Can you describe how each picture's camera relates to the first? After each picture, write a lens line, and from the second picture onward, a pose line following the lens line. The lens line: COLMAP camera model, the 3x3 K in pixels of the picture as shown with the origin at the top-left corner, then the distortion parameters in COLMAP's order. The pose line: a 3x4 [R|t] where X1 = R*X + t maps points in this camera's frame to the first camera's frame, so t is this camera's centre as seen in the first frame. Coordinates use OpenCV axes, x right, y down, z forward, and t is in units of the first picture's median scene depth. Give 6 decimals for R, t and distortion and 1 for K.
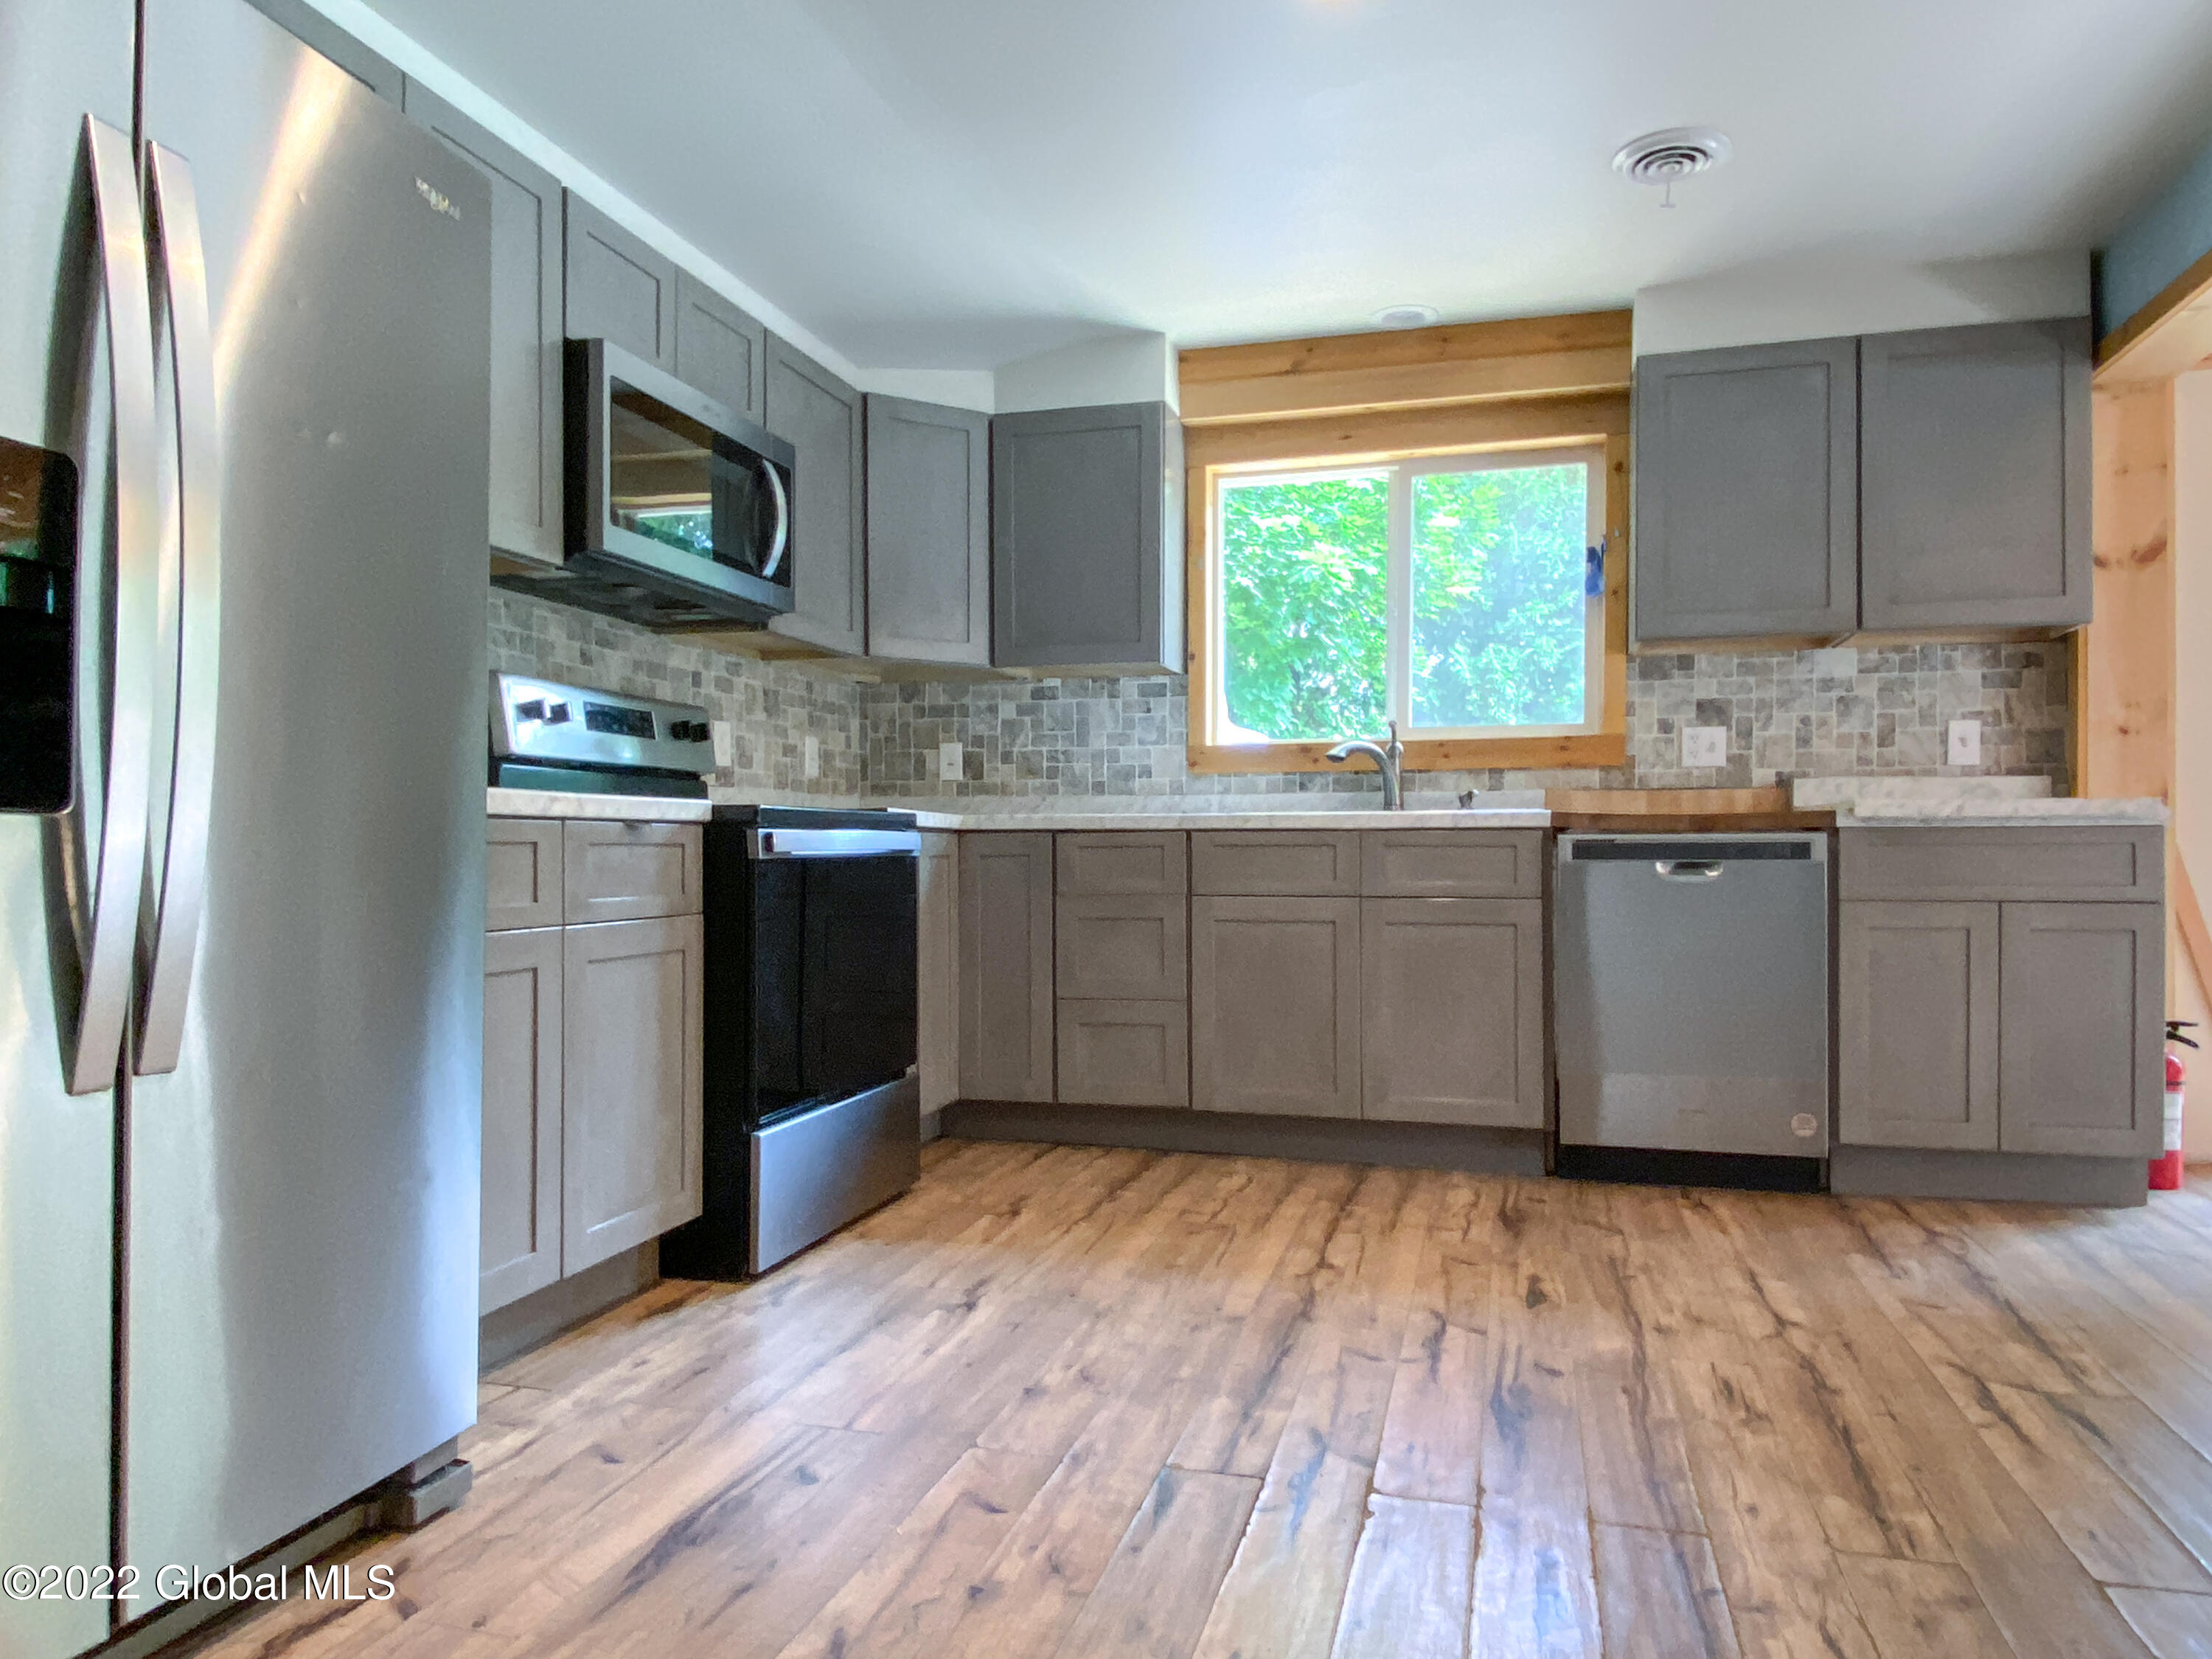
lens RADIAL K [[1415.3, 0, 1122.8], [0, 1415.3, 862.1], [0, 0, 1]] dist [0.065035, -0.069412]
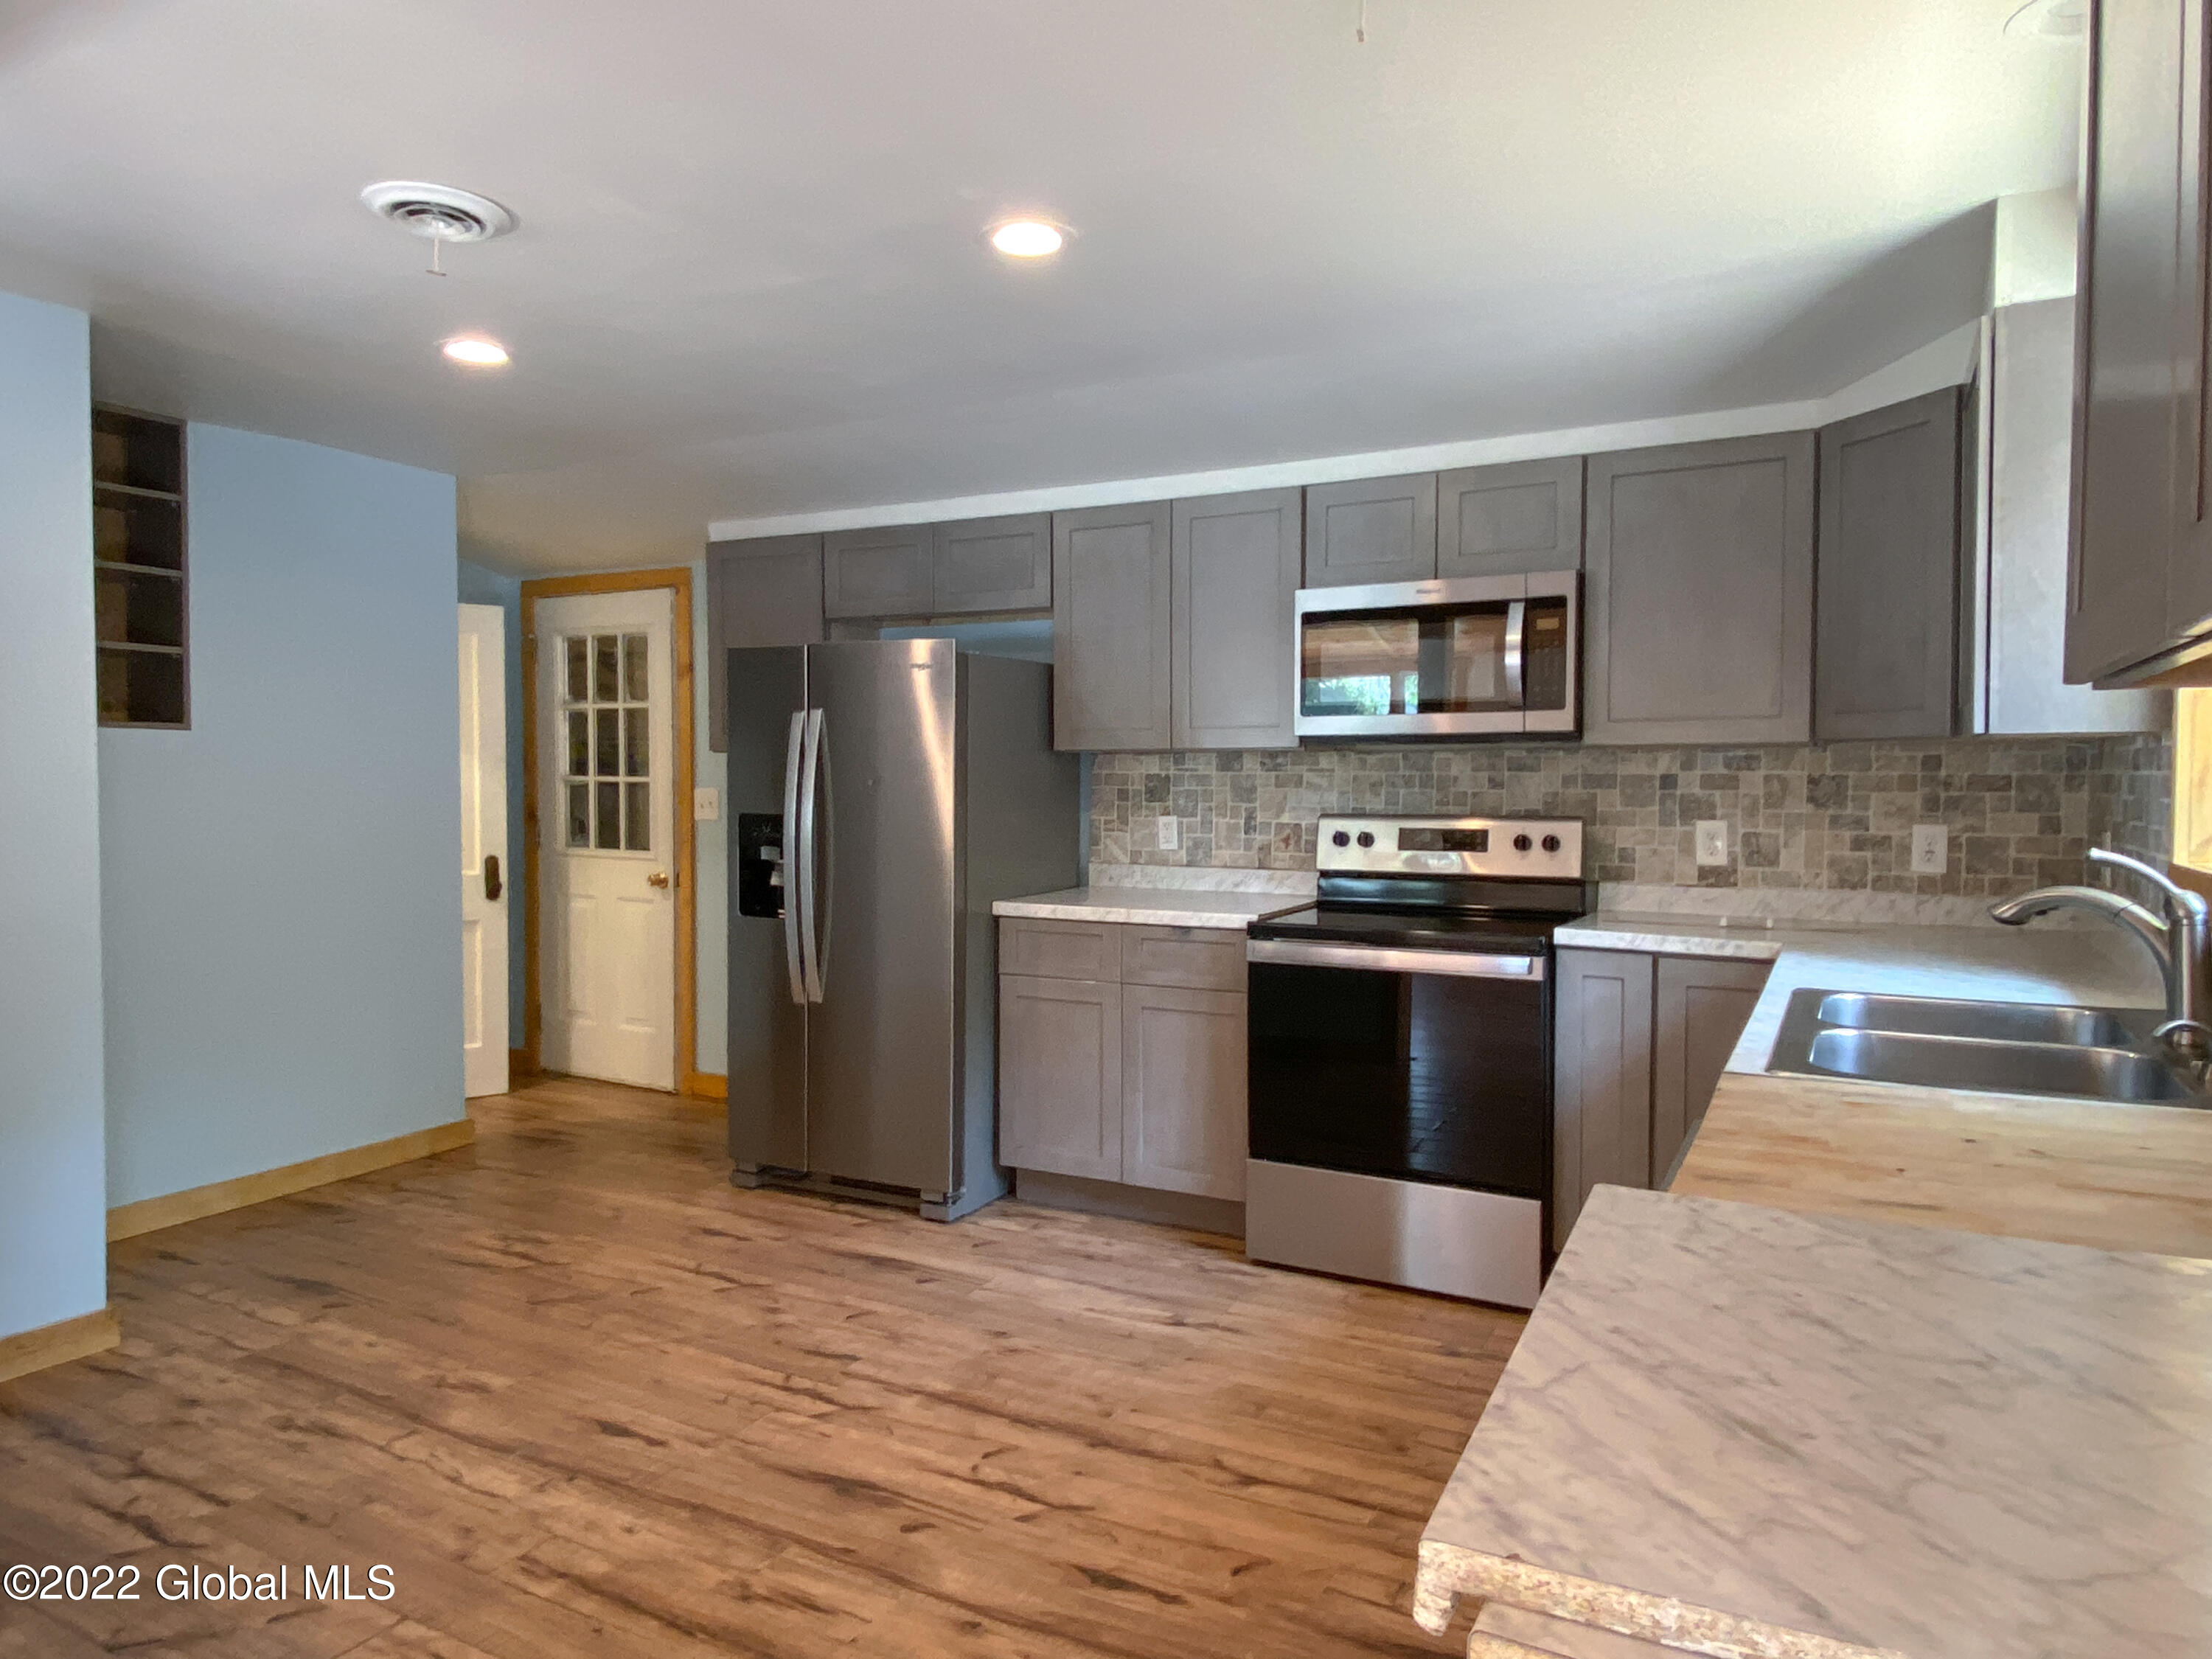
lens RADIAL K [[1415.3, 0, 1124.8], [0, 1415.3, 838.6], [0, 0, 1]] dist [0.065035, -0.069412]
pose [[-0.223895, 0.045044, -0.973572, 0.967094], [-0.010210, 0.998768, 0.048558, -0.163047], [0.974560, 0.020812, -0.223159, 1.037917]]
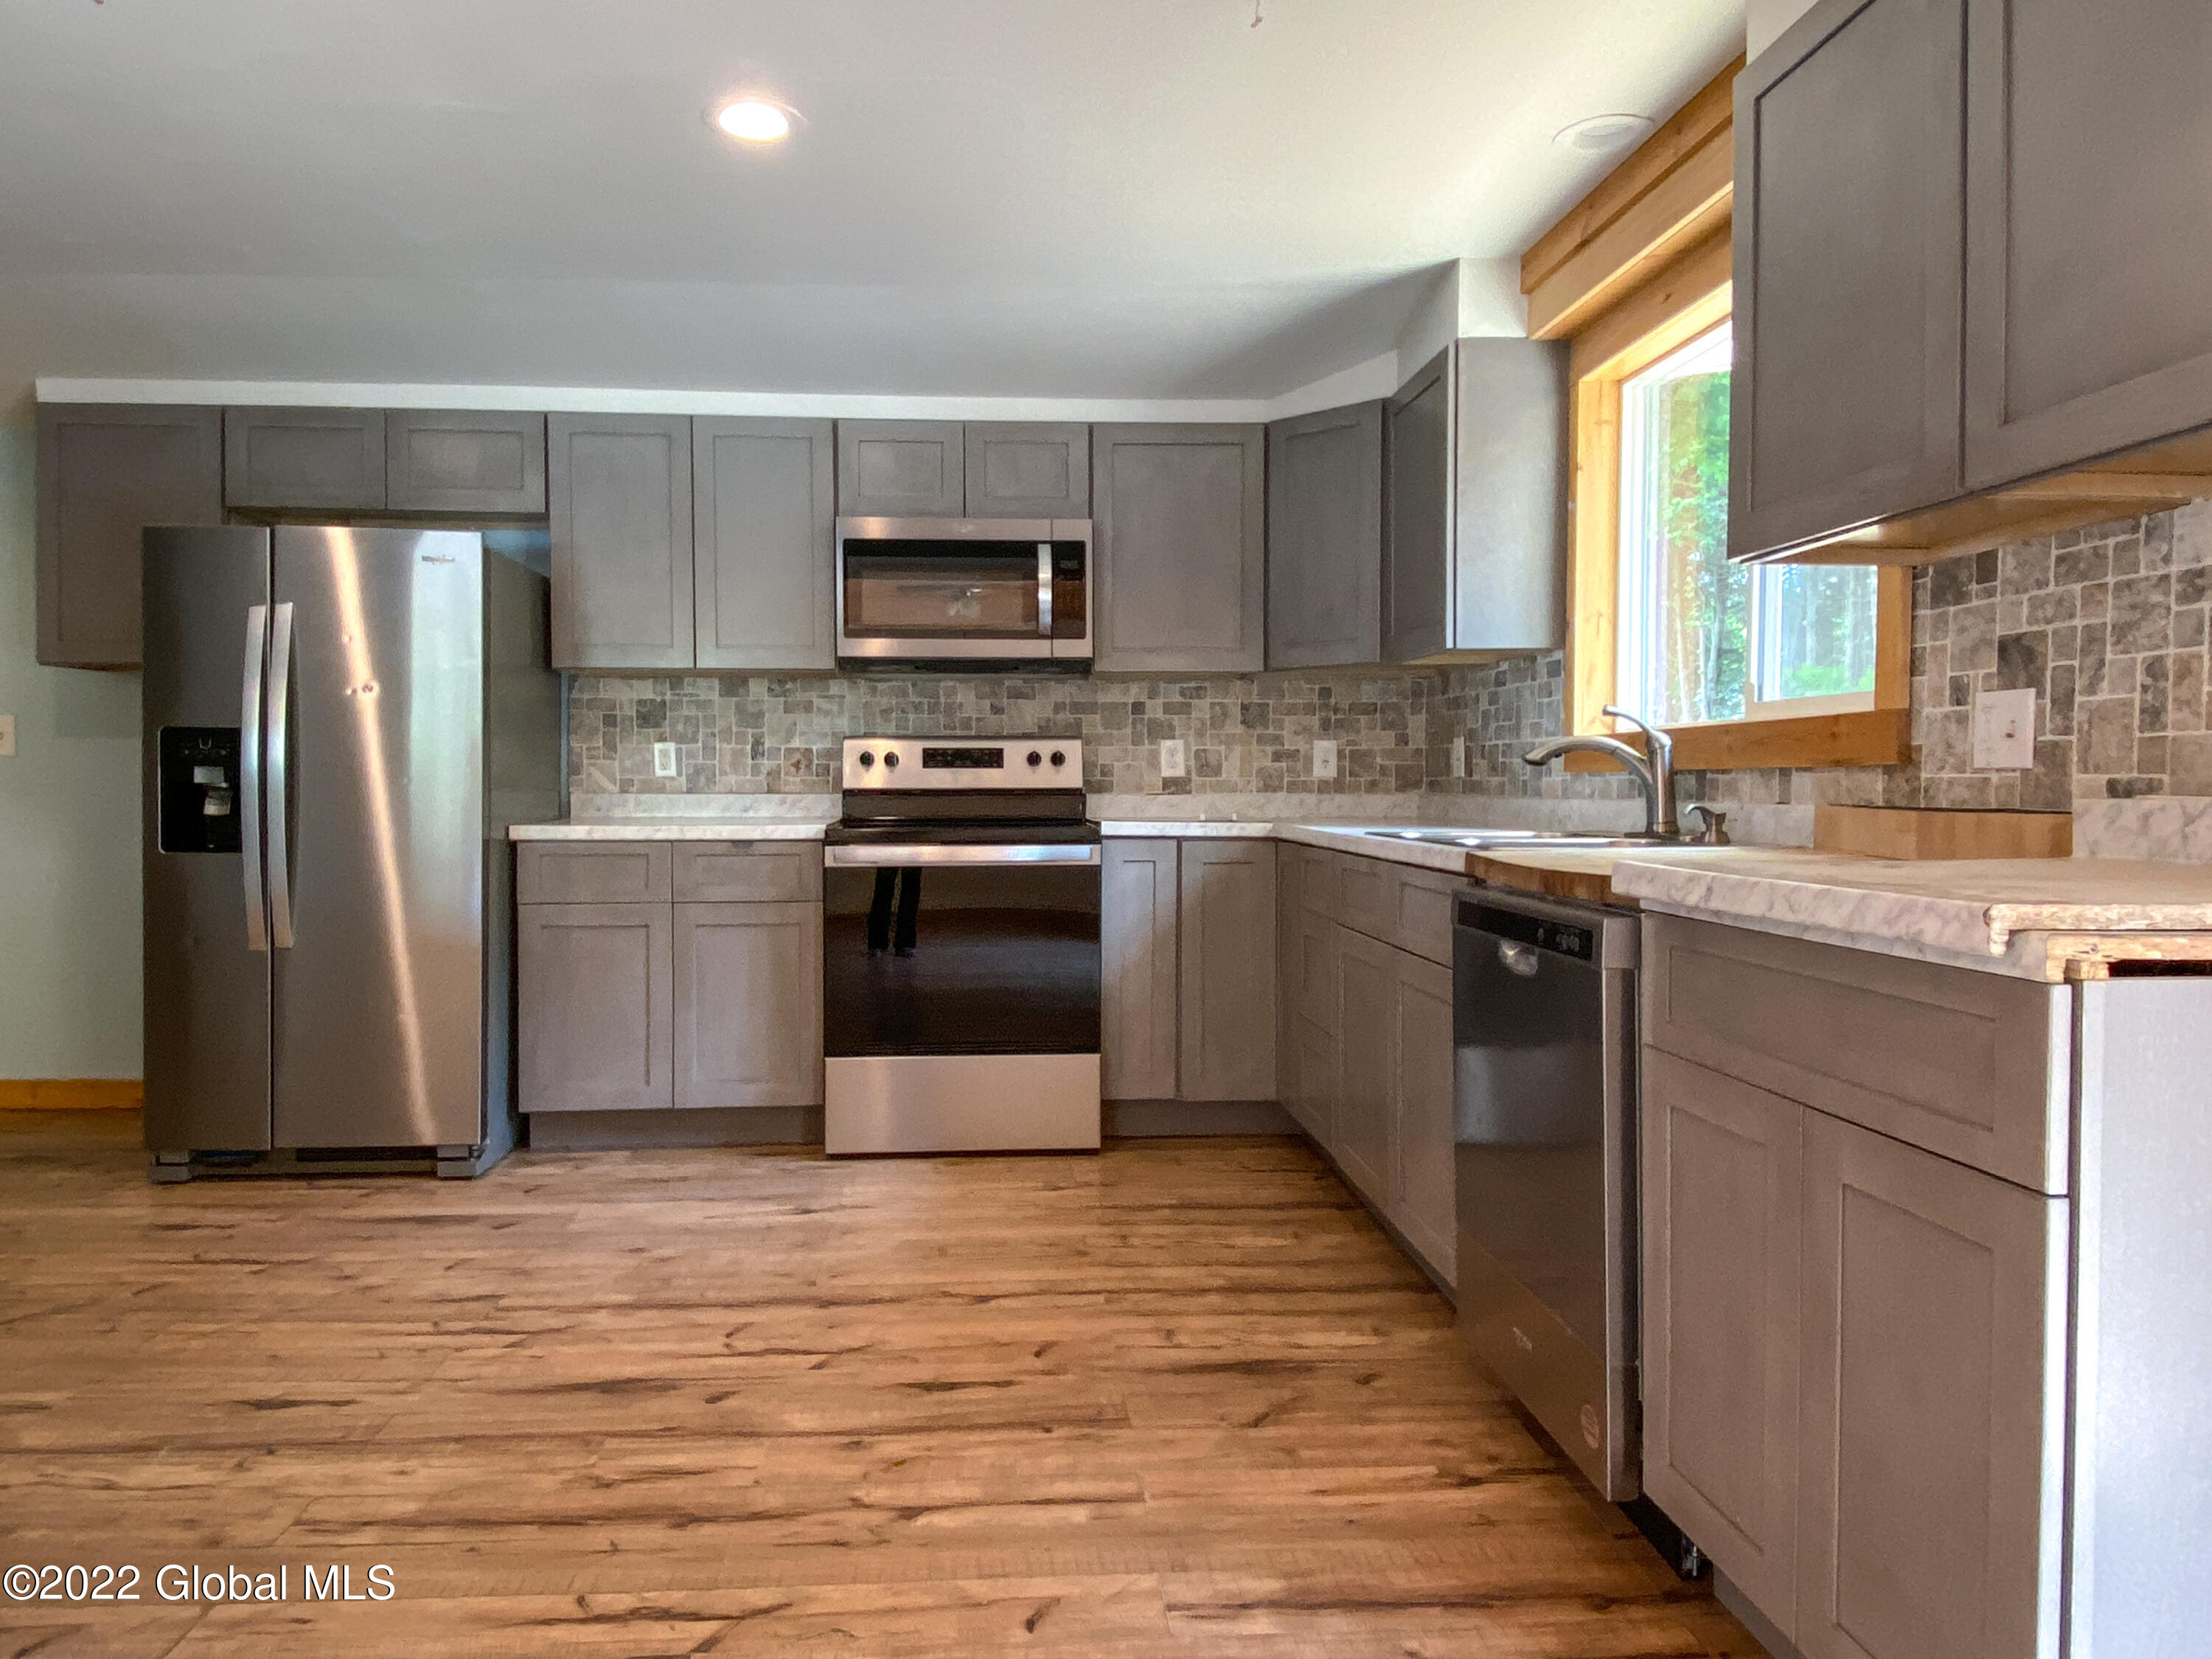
lens RADIAL K [[1415.3, 0, 1068.3], [0, 1415.3, 826.5], [0, 0, 1]] dist [0.065035, -0.069412]
pose [[0.315568, 0.031467, -0.948381, 1.029504], [-0.008617, 0.999504, 0.030296, -0.076826], [0.948864, -0.001388, 0.315683, 0.682593]]
